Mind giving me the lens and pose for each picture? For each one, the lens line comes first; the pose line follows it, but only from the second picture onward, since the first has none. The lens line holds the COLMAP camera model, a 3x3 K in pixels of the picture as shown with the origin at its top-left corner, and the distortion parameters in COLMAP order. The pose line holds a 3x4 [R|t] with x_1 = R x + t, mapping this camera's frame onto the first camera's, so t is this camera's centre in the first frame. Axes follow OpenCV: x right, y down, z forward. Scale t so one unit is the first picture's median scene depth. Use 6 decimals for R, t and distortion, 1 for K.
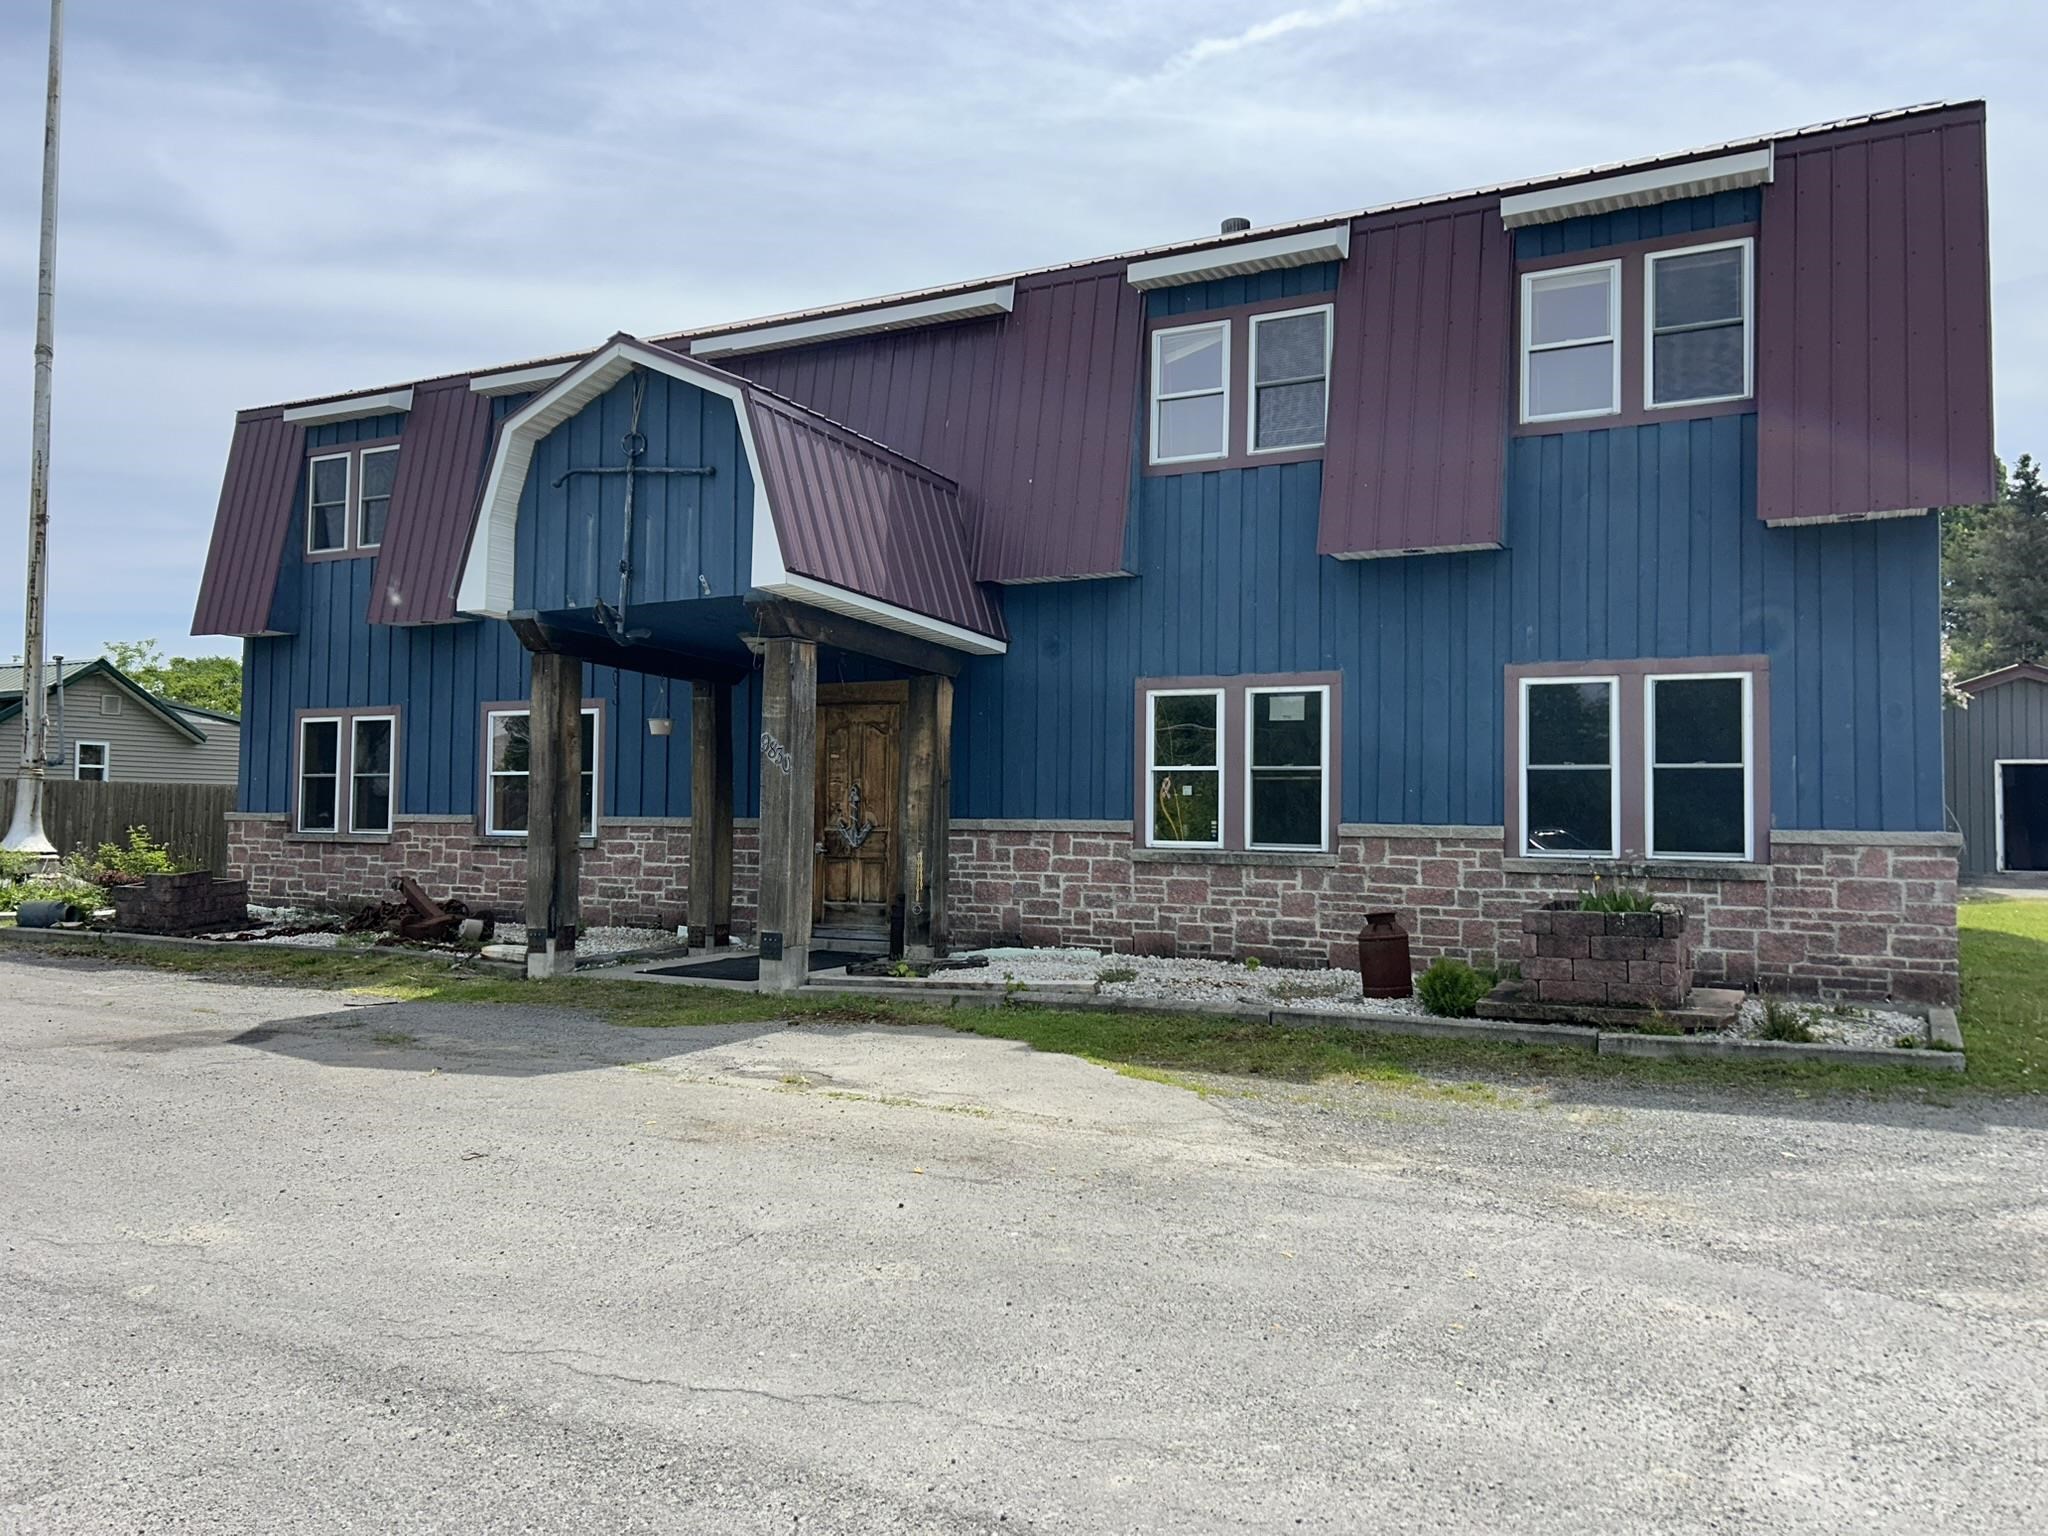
lens RADIAL K [[1535.1, 0, 1021.6], [0, 1535.1, 747.2], [0, 0, 1]] dist [0.061951, -0.071412]
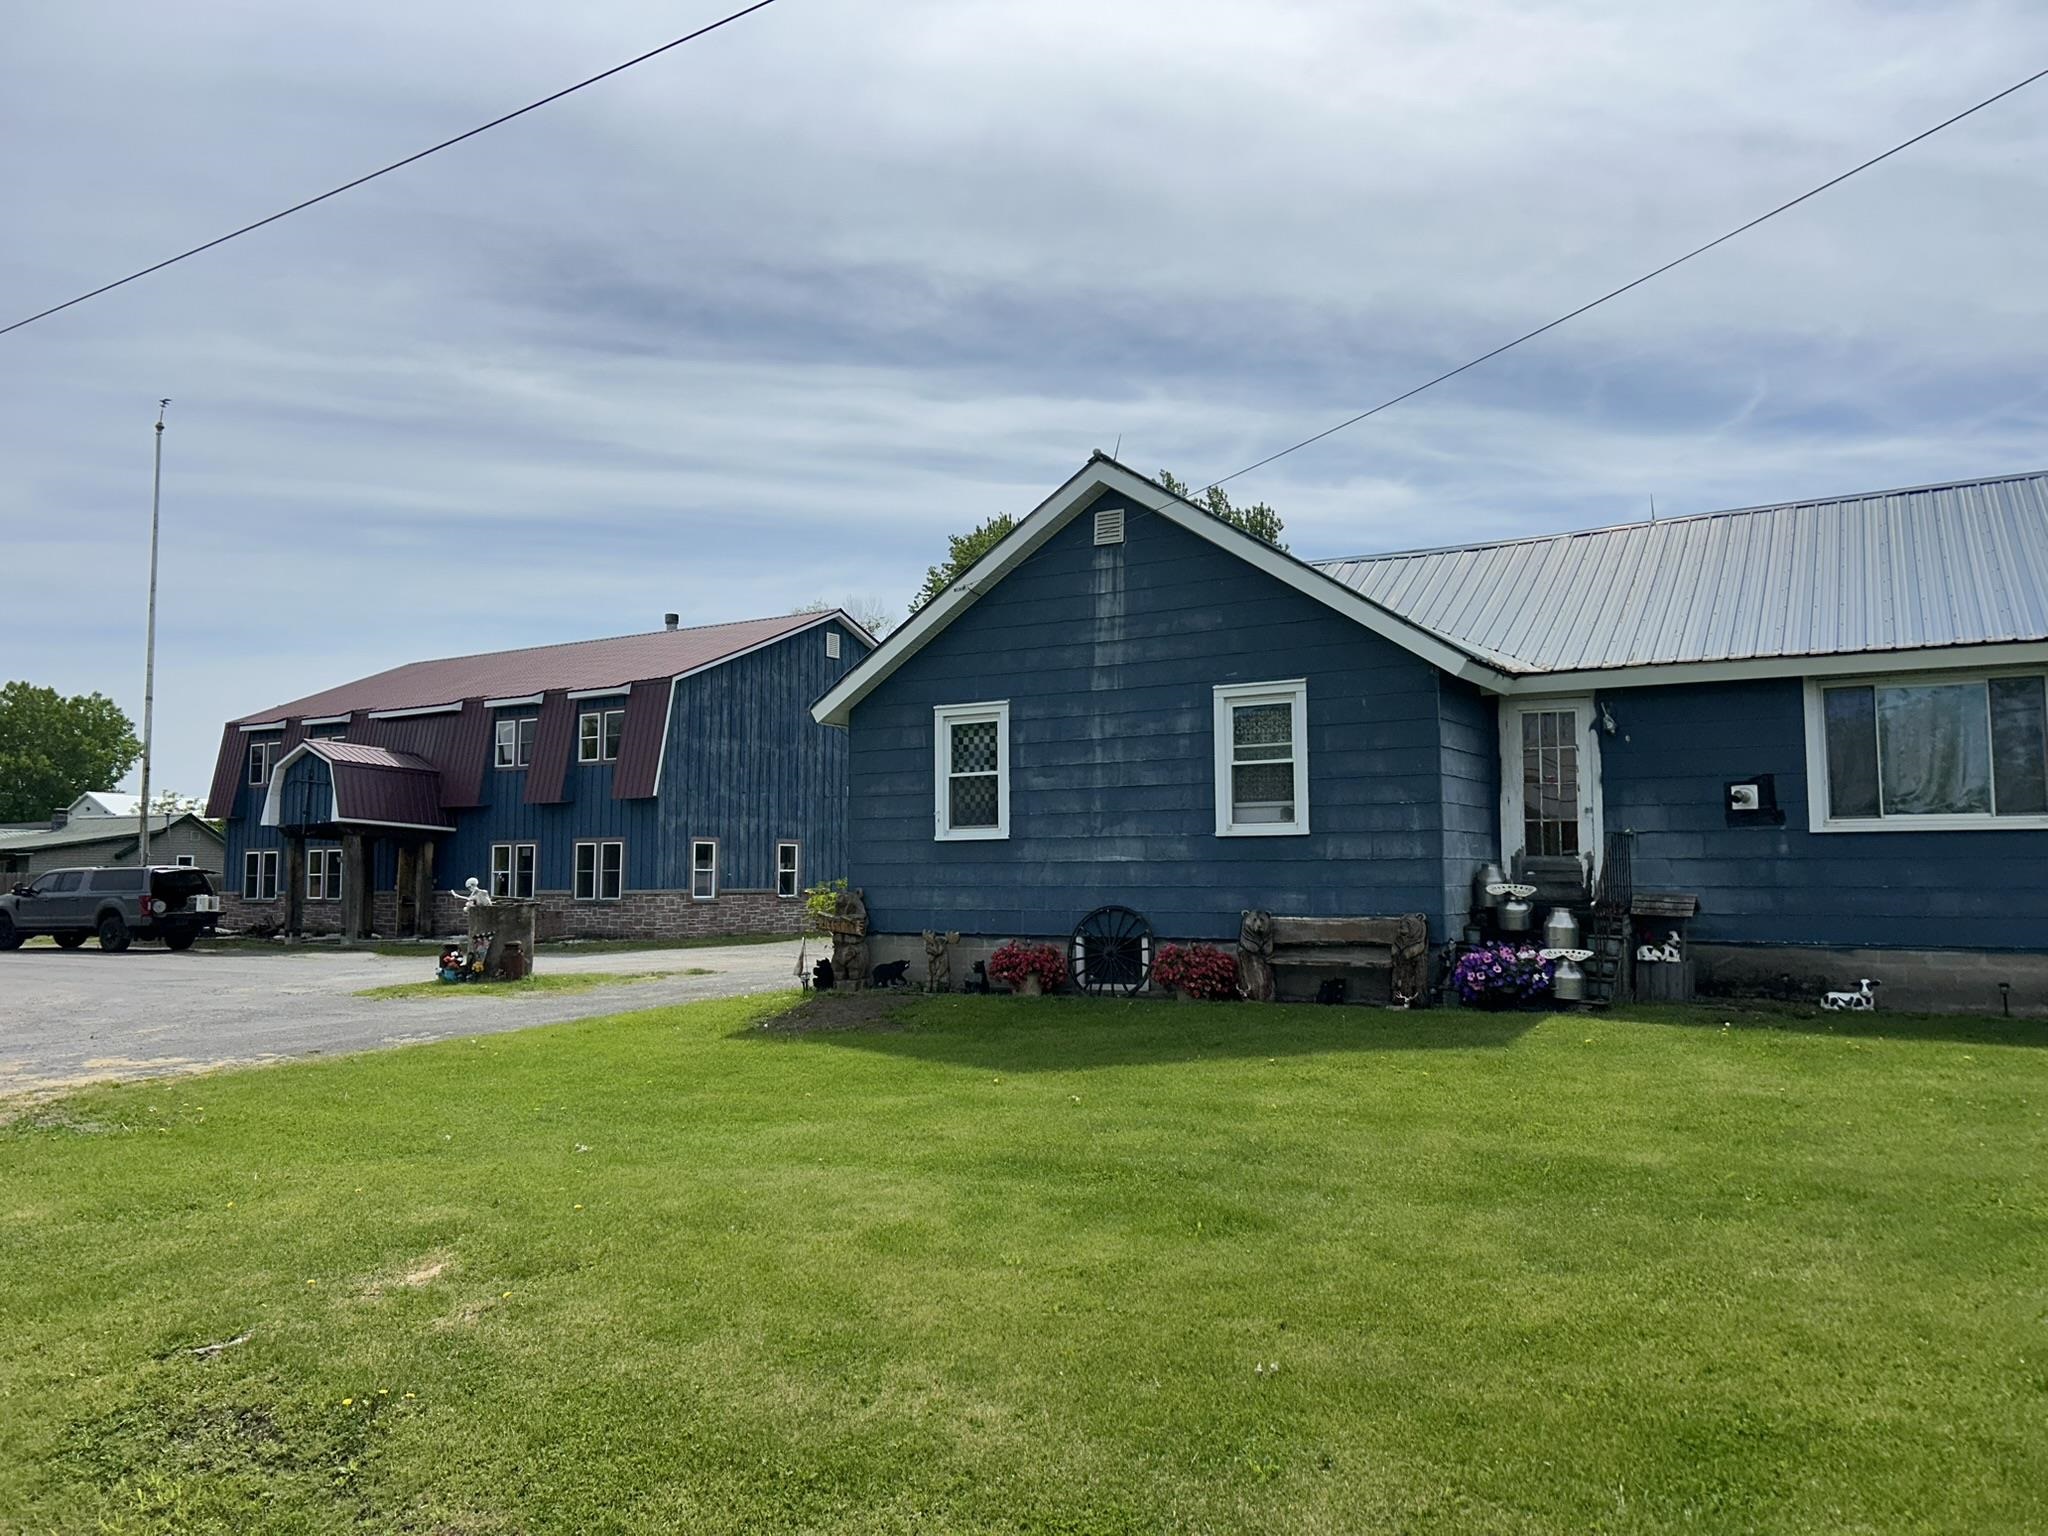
lens RADIAL K [[1535.1, 0, 1025.8], [0, 1535.1, 743.8], [0, 0, 1]] dist [0.061951, -0.071412]
pose [[0.995842, -0.021602, -0.088498, 1.399885], [0.017444, 0.998719, -0.047494, -0.074786], [0.089410, 0.045752, 0.994943, -1.898202]]
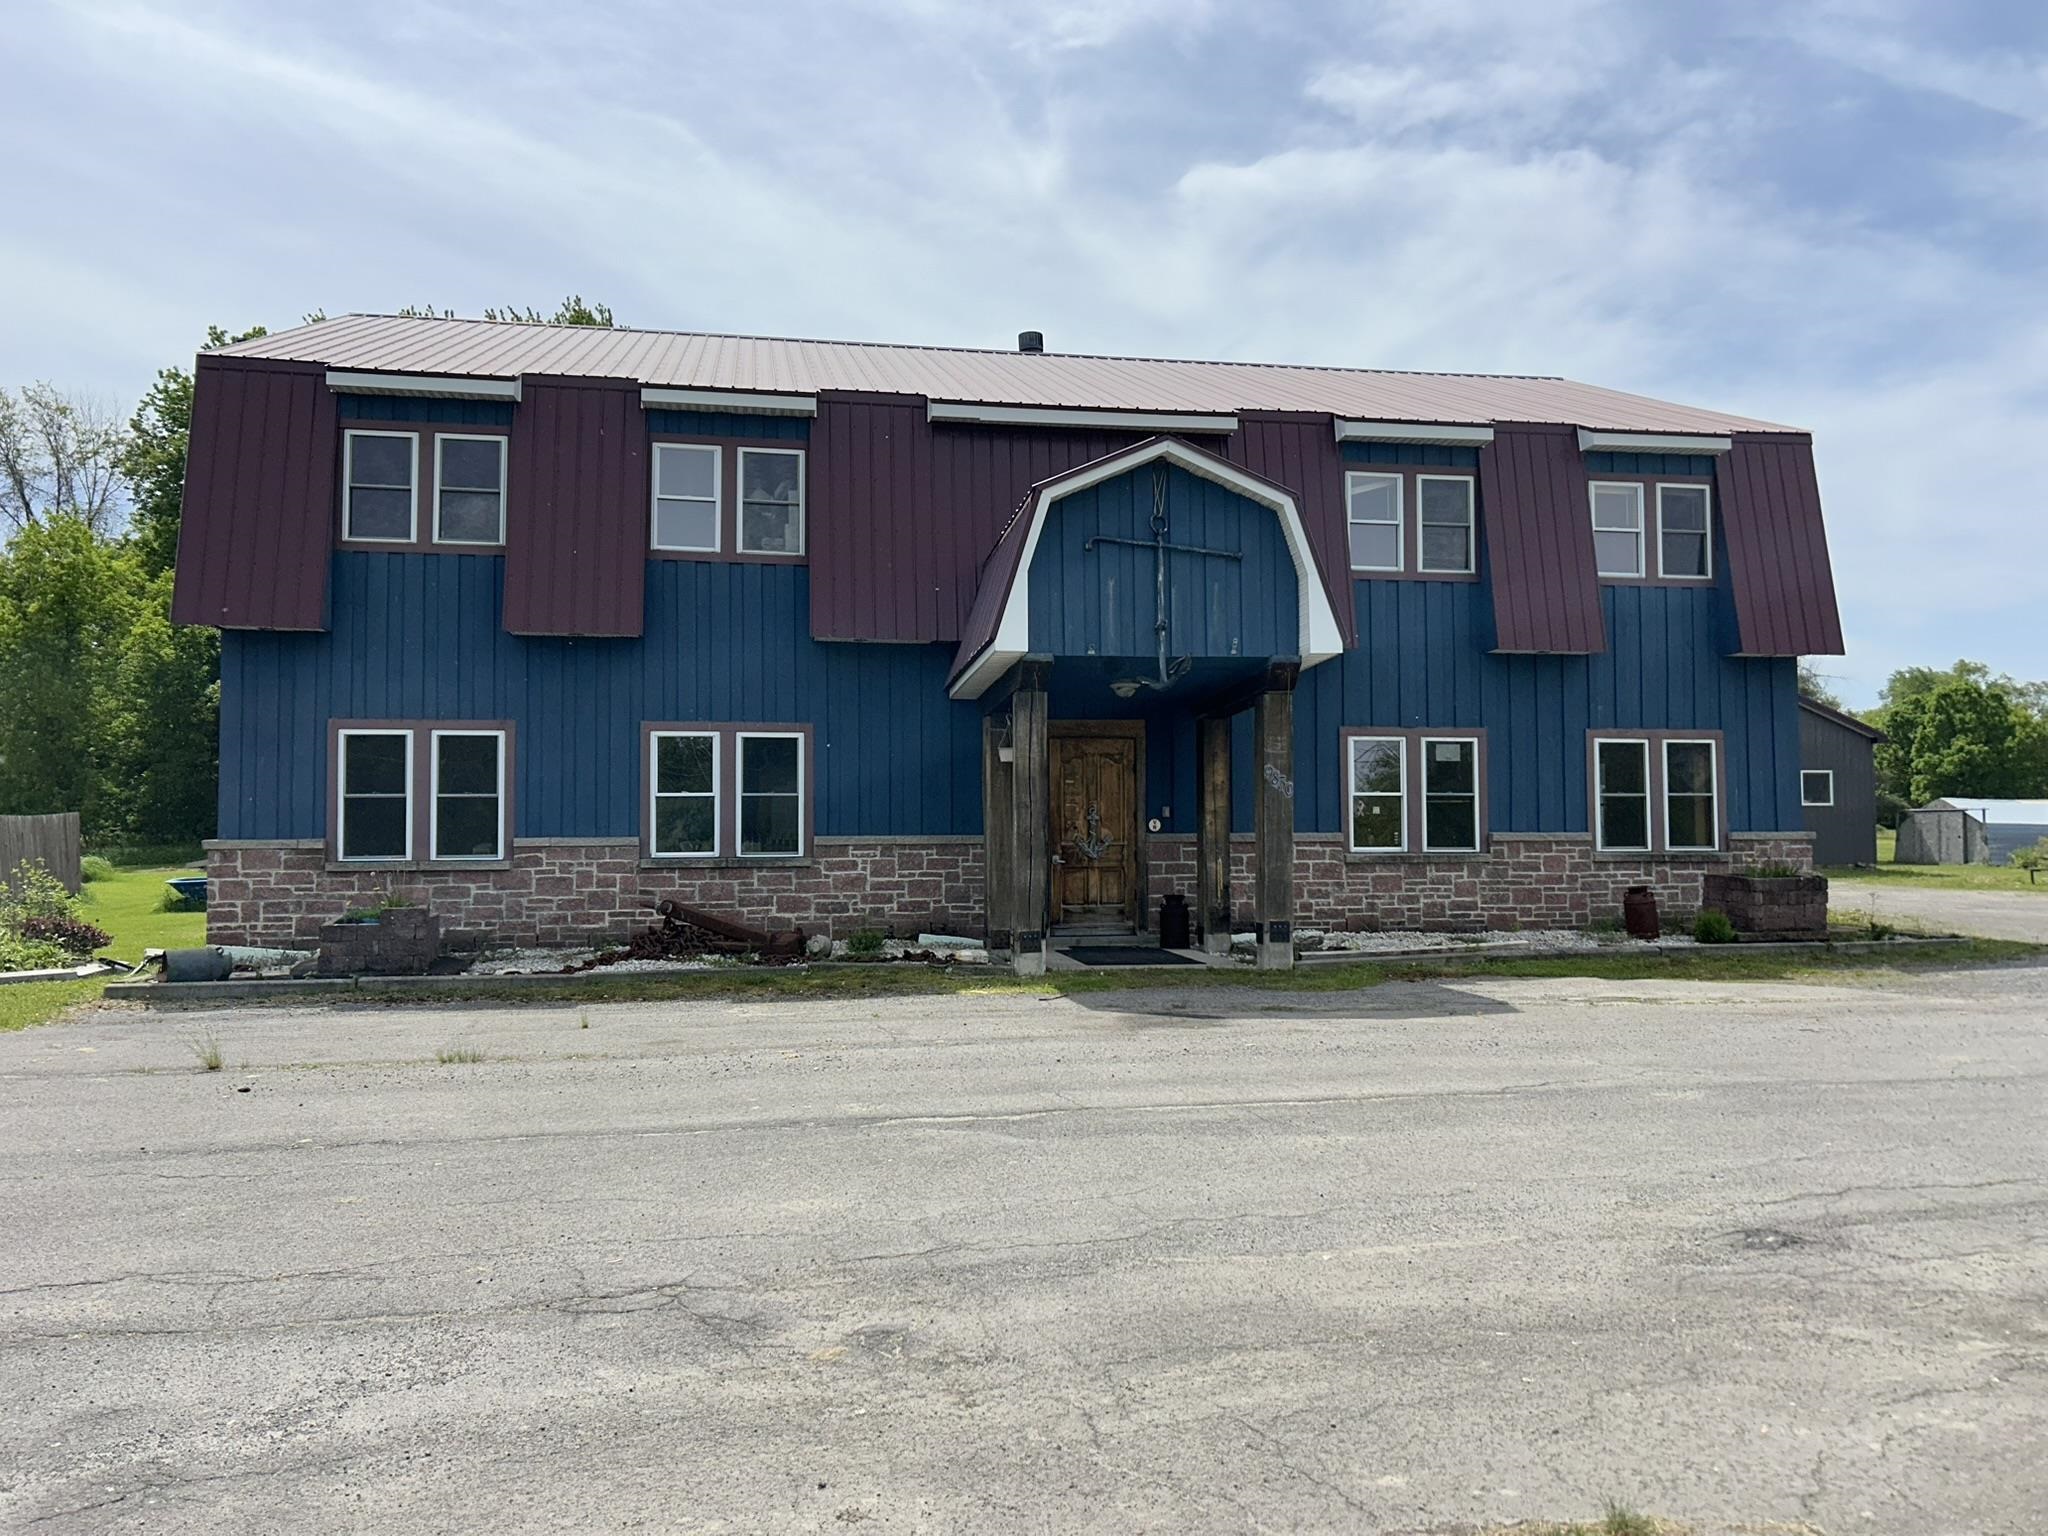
lens RADIAL K [[1535.1, 0, 1076.2], [0, 1535.1, 748.0], [0, 0, 1]] dist [0.061951, -0.071412]
pose [[0.780094, 0.023106, 0.625235, -0.989321], [-0.015465, 0.999725, -0.017650, 0.001187], [-0.625471, 0.004099, 0.780237, 0.094872]]
